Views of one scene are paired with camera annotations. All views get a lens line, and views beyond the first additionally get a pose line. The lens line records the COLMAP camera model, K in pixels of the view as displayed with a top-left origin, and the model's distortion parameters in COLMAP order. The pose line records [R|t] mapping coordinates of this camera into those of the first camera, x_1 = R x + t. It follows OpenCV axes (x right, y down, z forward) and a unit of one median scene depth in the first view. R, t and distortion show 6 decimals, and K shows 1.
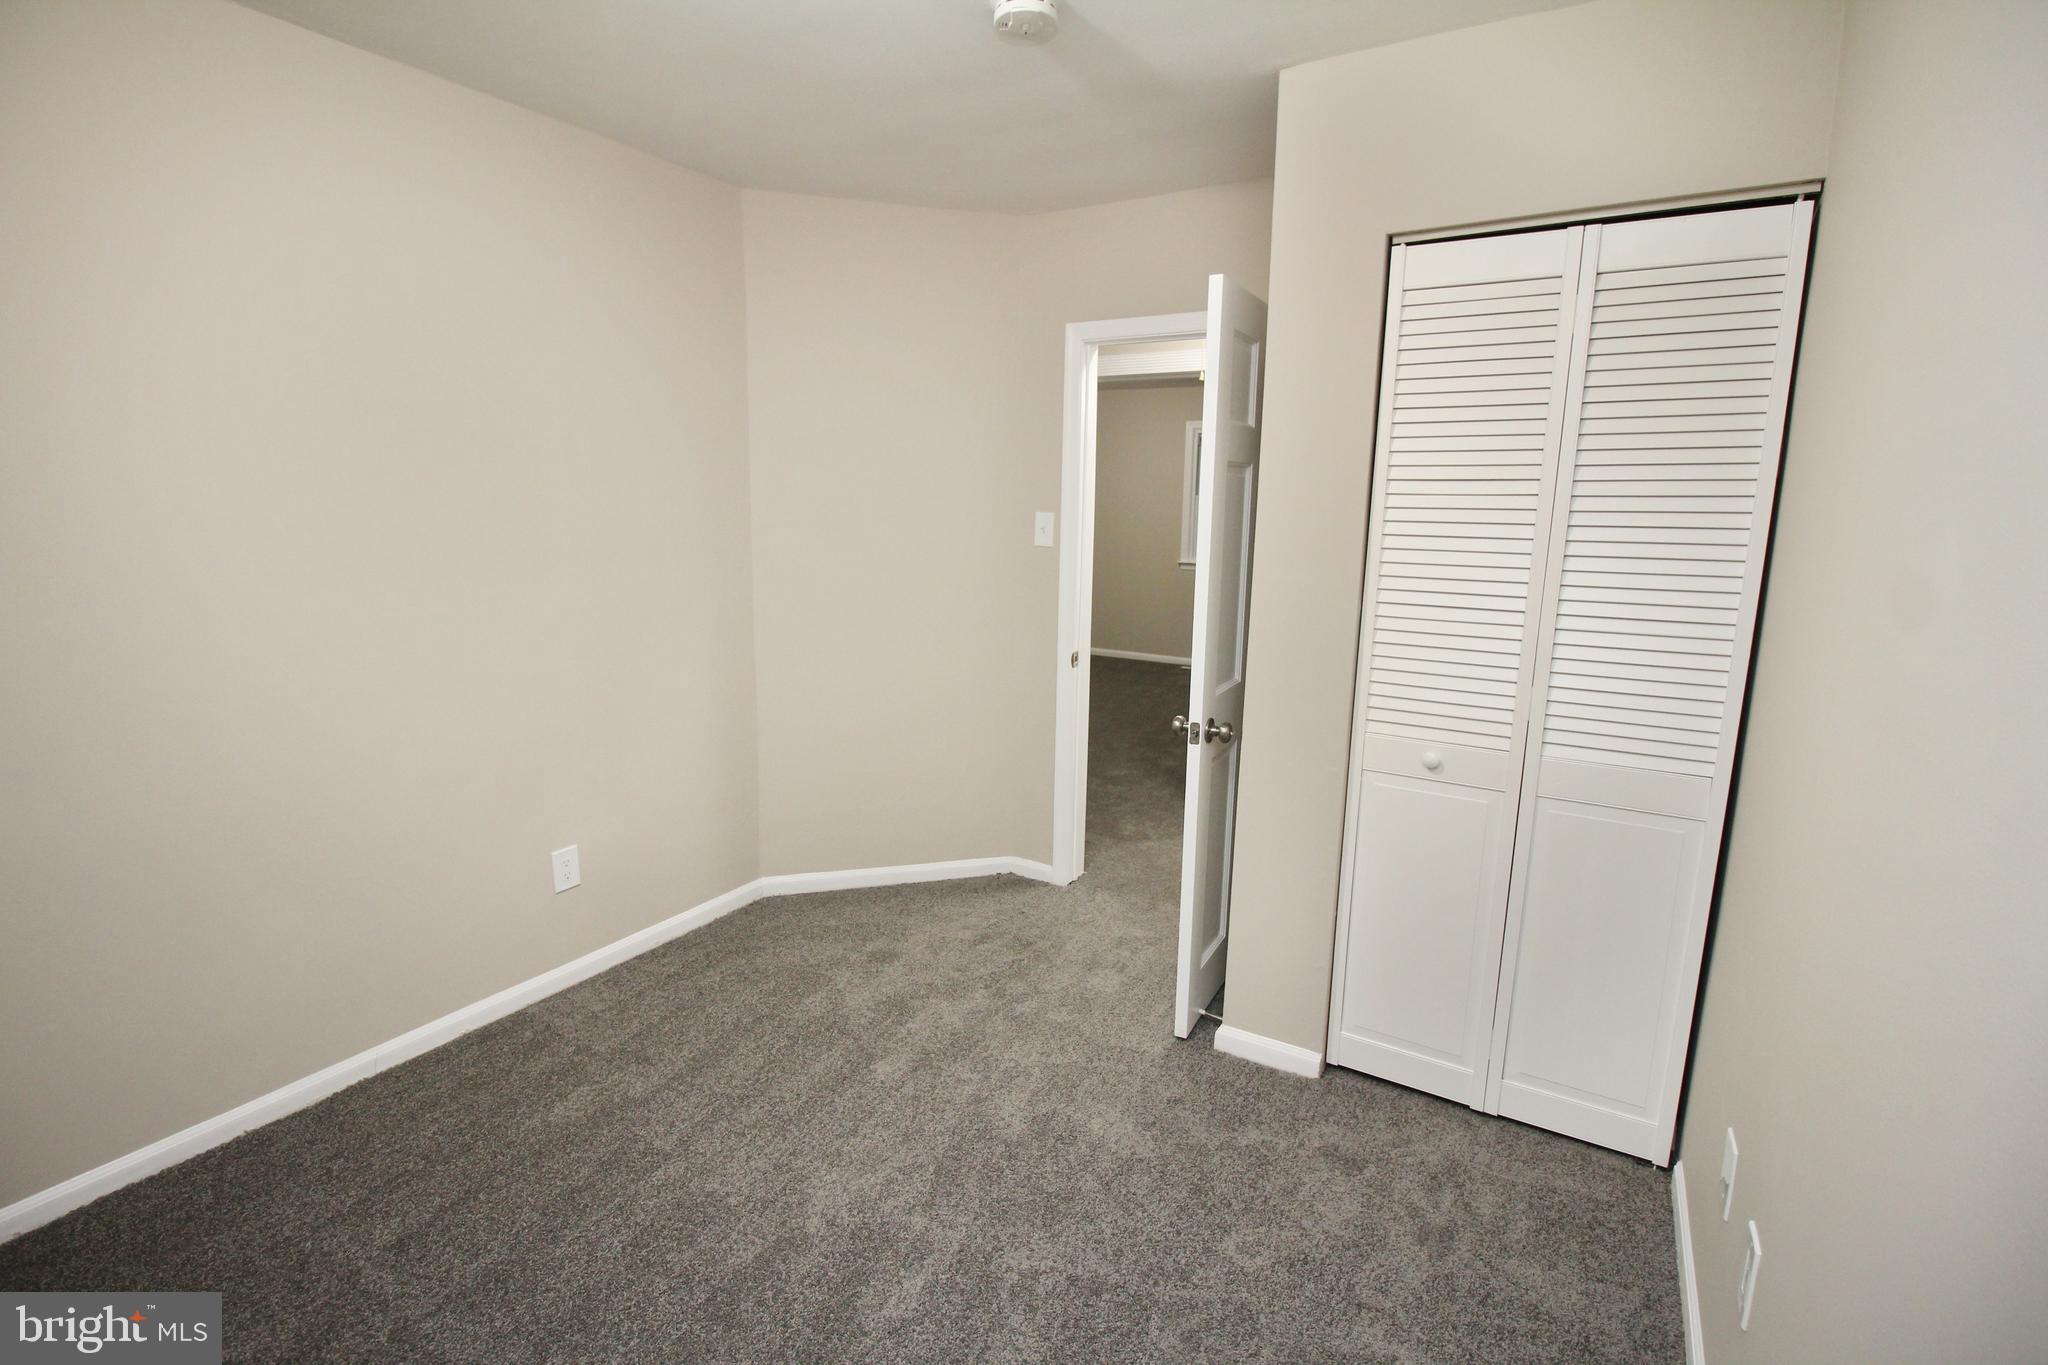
lens RADIAL K [[946.4, 0, 1021.6], [0, 946.4, 663.5], [0, 0, 1]] dist [0.001476, -0.014489]
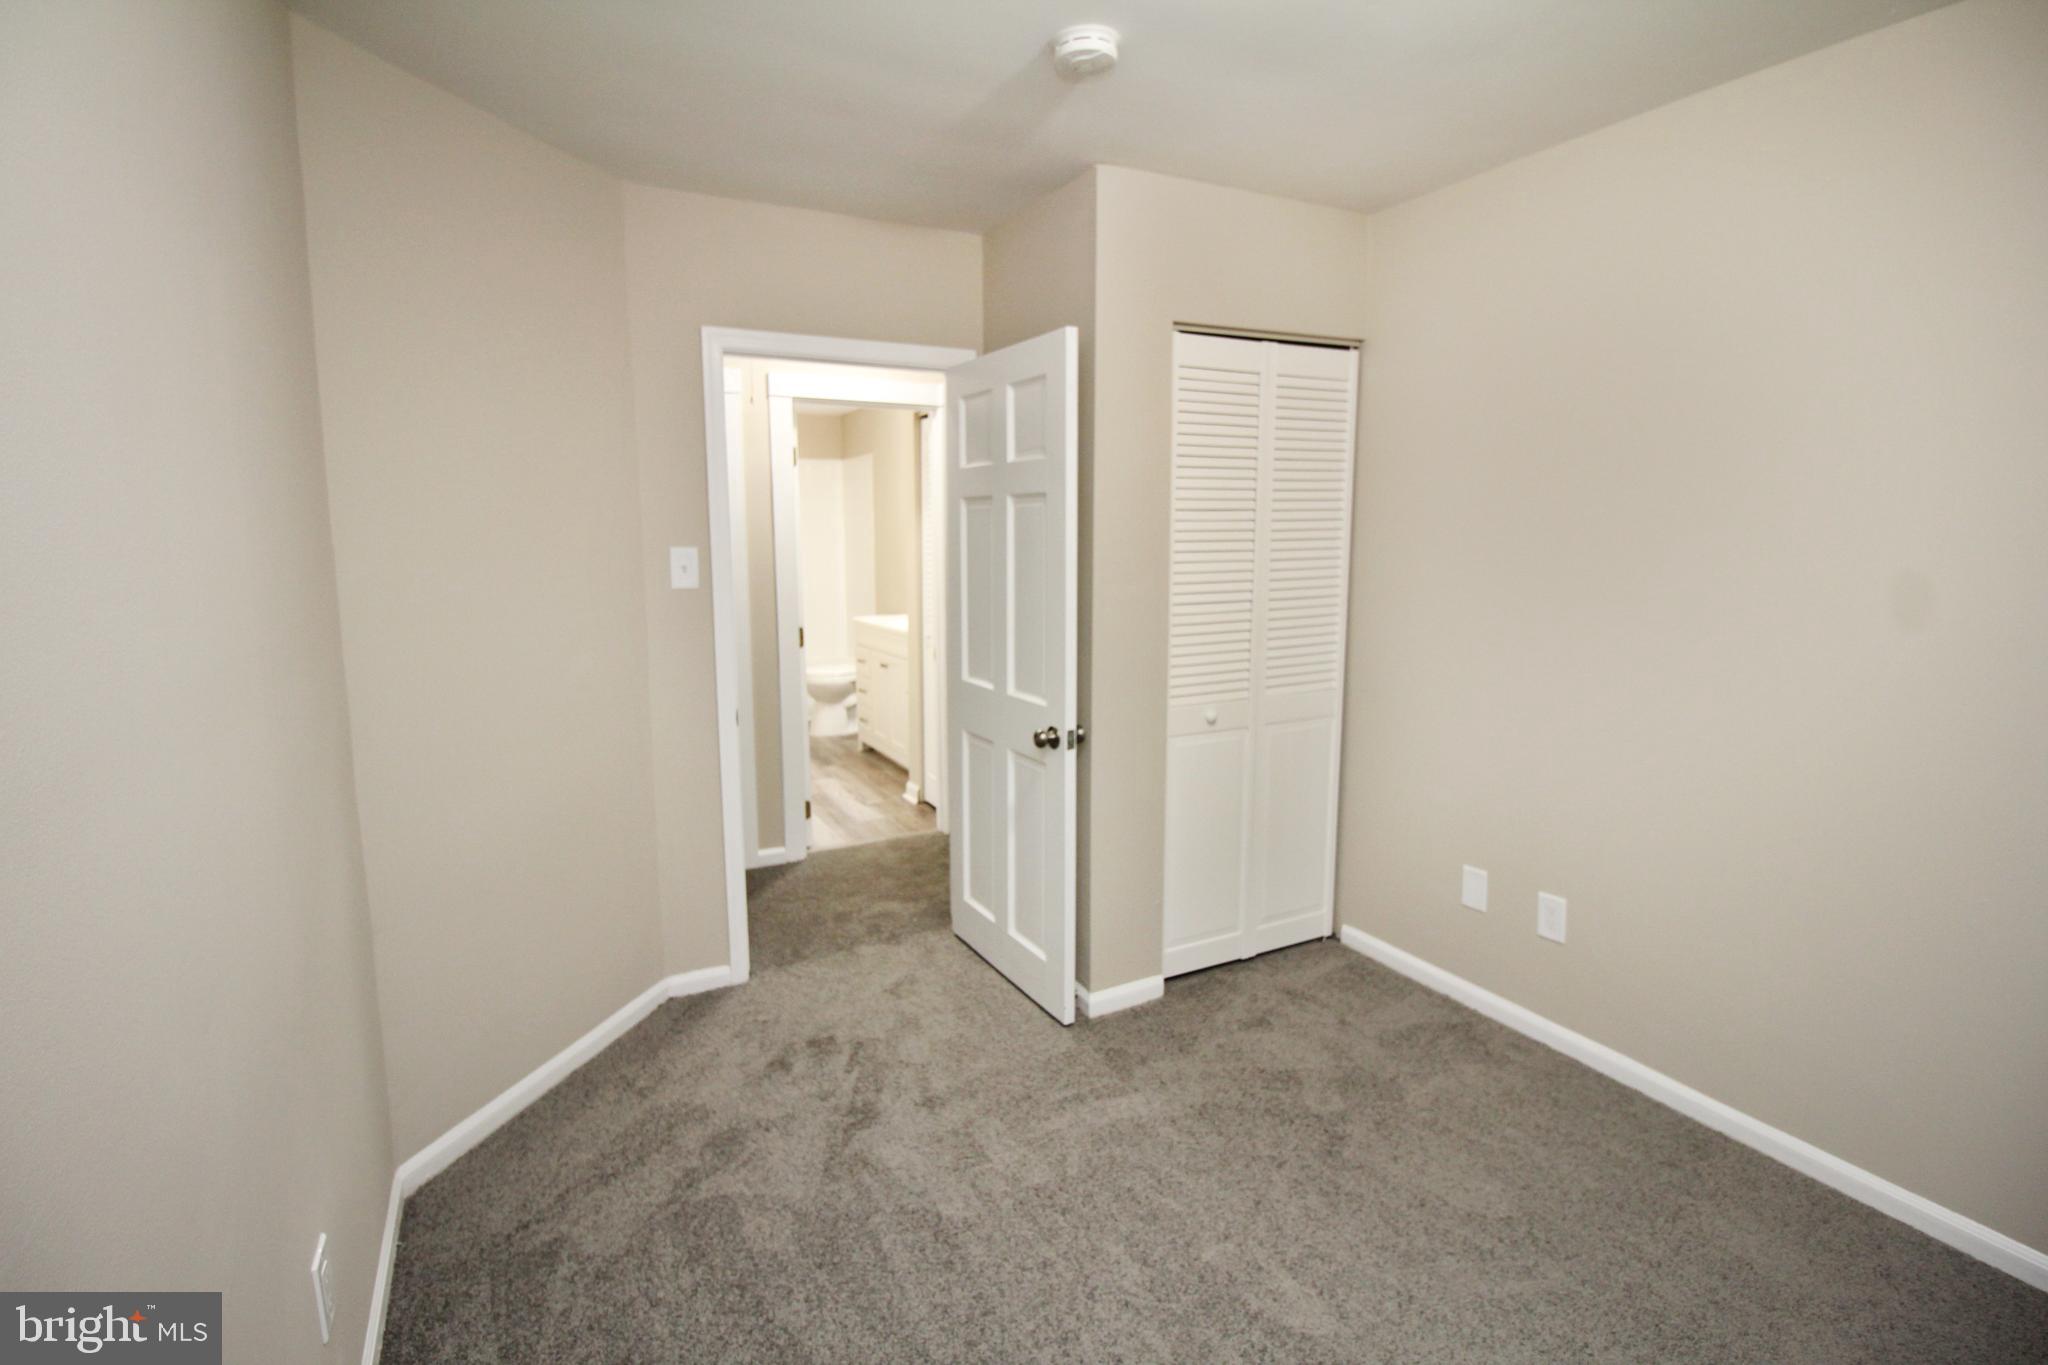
lens RADIAL K [[995.2, 0, 1016.2], [0, 995.2, 661.3], [0, 0, 1]] dist [0.000541, -0.014508]
pose [[0.512835, -0.145846, 0.846008, -0.813125], [0.160378, 0.984391, 0.072483, -0.111576], [-0.843374, 0.098509, 0.528220, 0.435686]]
